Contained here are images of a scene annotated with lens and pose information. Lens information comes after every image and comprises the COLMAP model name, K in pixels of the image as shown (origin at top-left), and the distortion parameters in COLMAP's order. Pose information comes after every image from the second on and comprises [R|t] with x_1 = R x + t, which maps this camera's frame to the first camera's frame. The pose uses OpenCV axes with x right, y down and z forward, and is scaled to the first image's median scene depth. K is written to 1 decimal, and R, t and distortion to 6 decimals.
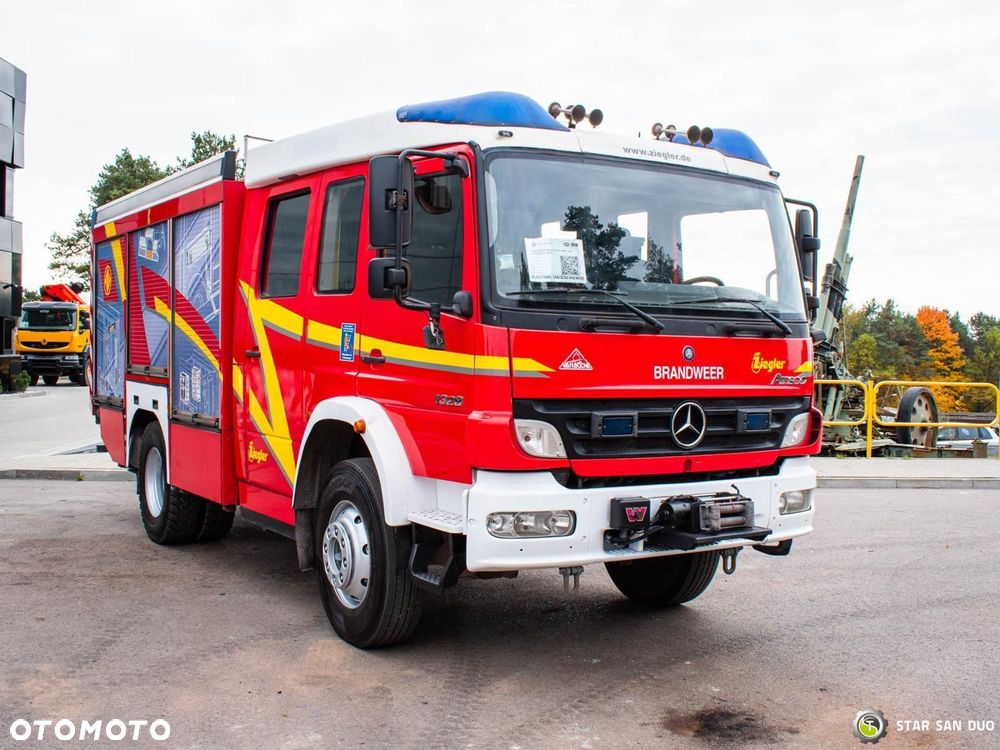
lens RADIAL K [[1104.0, 0, 500.0], [0, 1104.0, 375.0], [0, 0, 1]] dist [-0.072128, -0.017153]
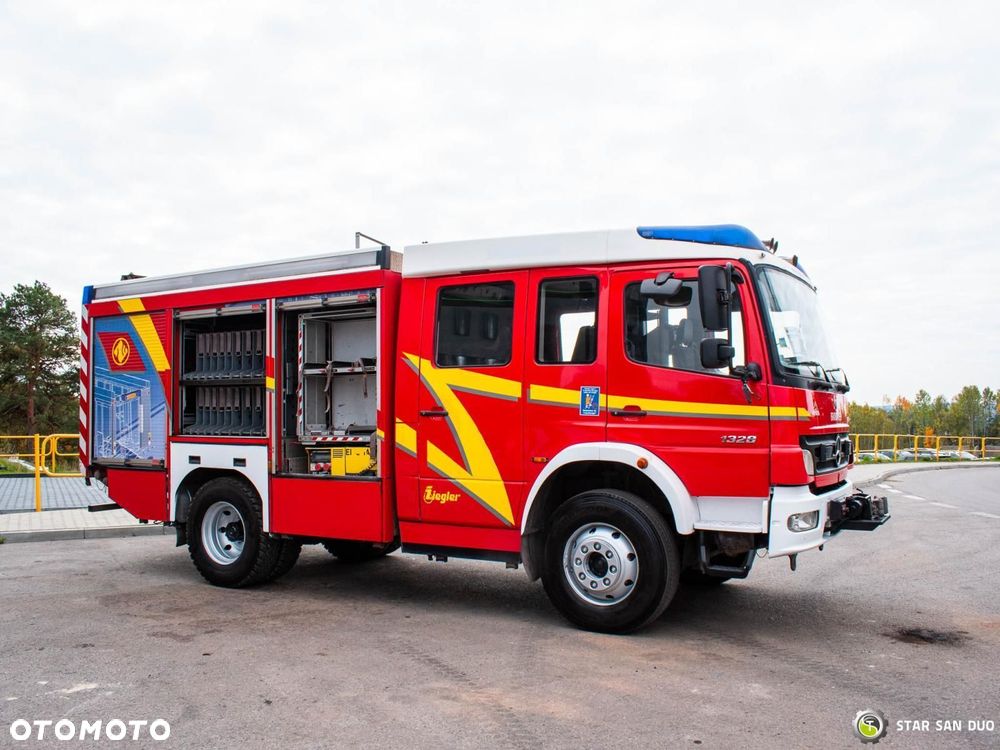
lens RADIAL K [[885.1, 0, 500.0], [0, 885.1, 375.0], [0, 0, 1]] dist [-0.096405, 0.014599]
pose [[0.893227, 0.001390, 0.449604, -0.788564], [0.029193, 0.997706, -0.061084, 0.000387], [-0.448657, 0.067687, 0.891137, 0.124481]]
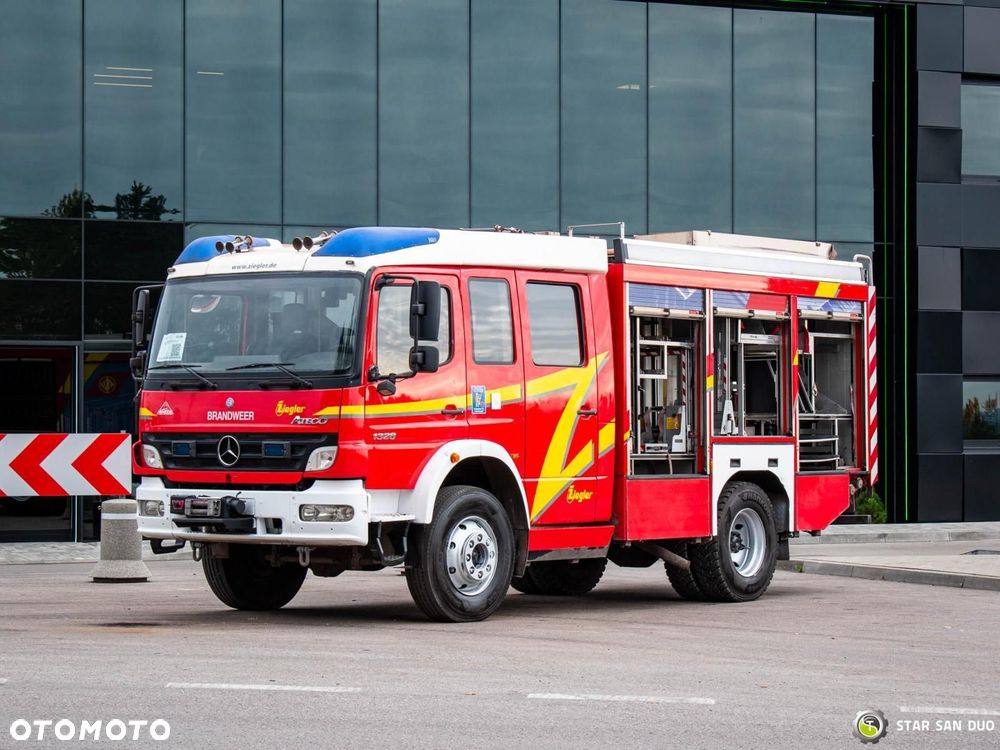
lens RADIAL K [[2606.7, 0, 500.0], [0, 2606.7, 375.0], [0, 0, 1]] dist [0.039641, -0.162895]
pose [[0.349108, -0.037387, -0.936336, 3.586062], [-0.018230, 0.998744, -0.046676, 0.100310], [0.936905, 0.033365, 0.347988, 0.114202]]
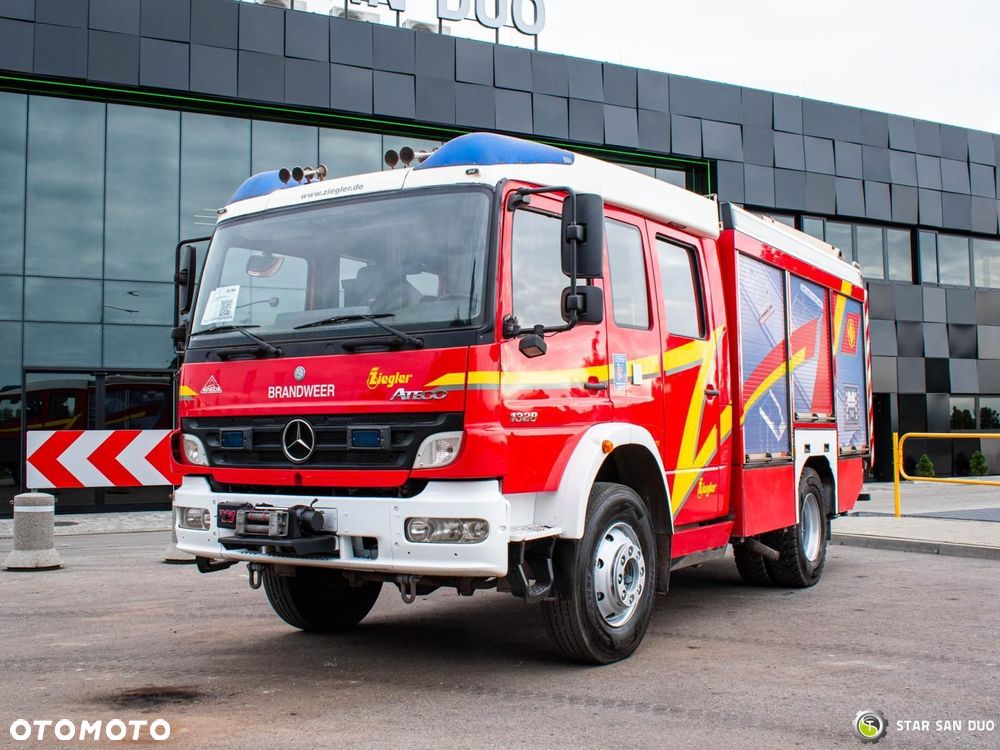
lens RADIAL K [[1104.0, 0, 500.0], [0, 1104.0, 375.0], [0, 0, 1]] dist [-0.072128, -0.017153]
pose [[0.437712, -0.071978, -0.896230, 1.206389], [-0.004169, 0.996617, -0.082076, 0.068392], [0.899106, 0.039663, 0.435931, 0.707223]]
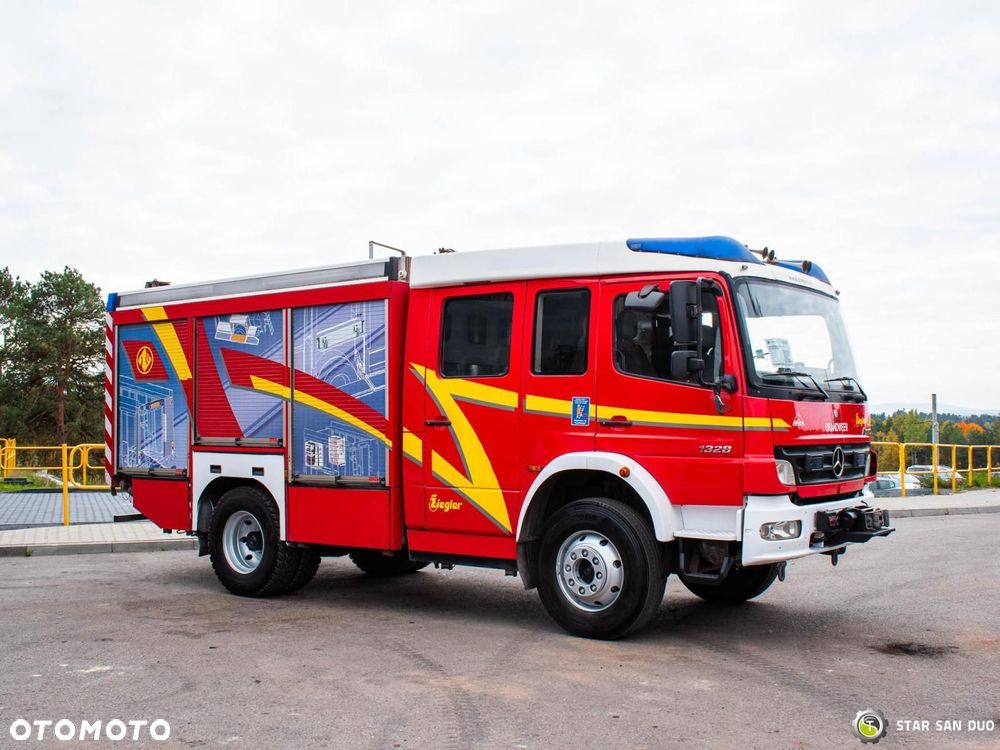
lens RADIAL K [[1104.0, 0, 500.0], [0, 1104.0, 375.0], [0, 0, 1]] dist [-0.072128, -0.017153]
pose [[0.939388, -0.003588, 0.342838, -0.768752], [0.026342, 0.997745, -0.061737, 0.007110], [-0.341844, 0.067026, 0.937364, -0.246872]]
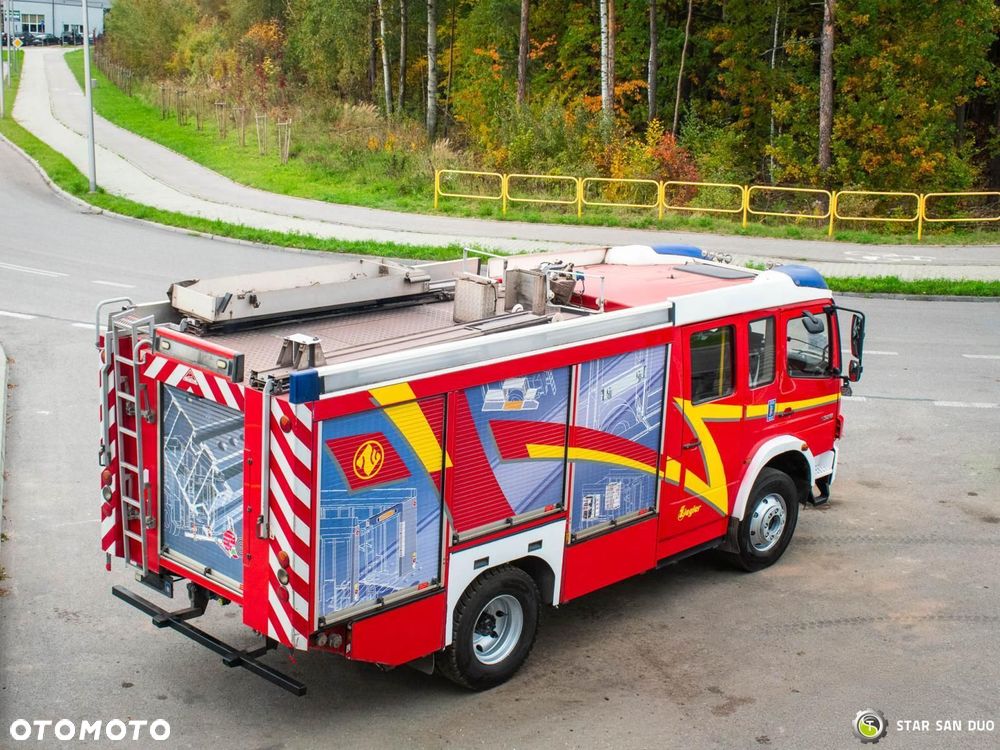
lens RADIAL K [[1569.5, 0, 500.0], [0, 1569.5, 375.0], [0, 0, 1]] dist [-0.022879, -0.076594]
pose [[-0.226882, -0.267382, 0.936500, -2.642304], [-0.019608, 0.962635, 0.270093, -0.838069], [-0.973725, 0.042916, -0.223647, 2.210211]]
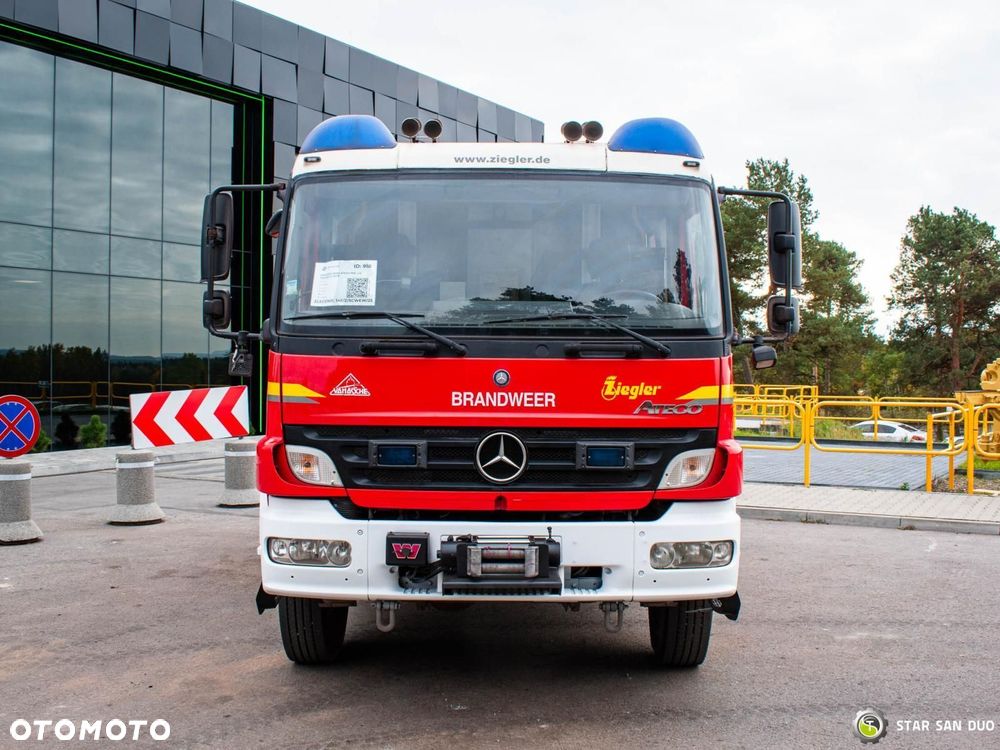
lens RADIAL K [[1104.0, 0, 500.0], [0, 1104.0, 375.0], [0, 0, 1]] dist [-0.072128, -0.017153]
pose [[0.847965, -0.006950, -0.530006, 0.644901], [-0.005282, 0.999754, -0.021561, -0.002464], [0.530025, 0.021082, 0.847720, 0.235053]]
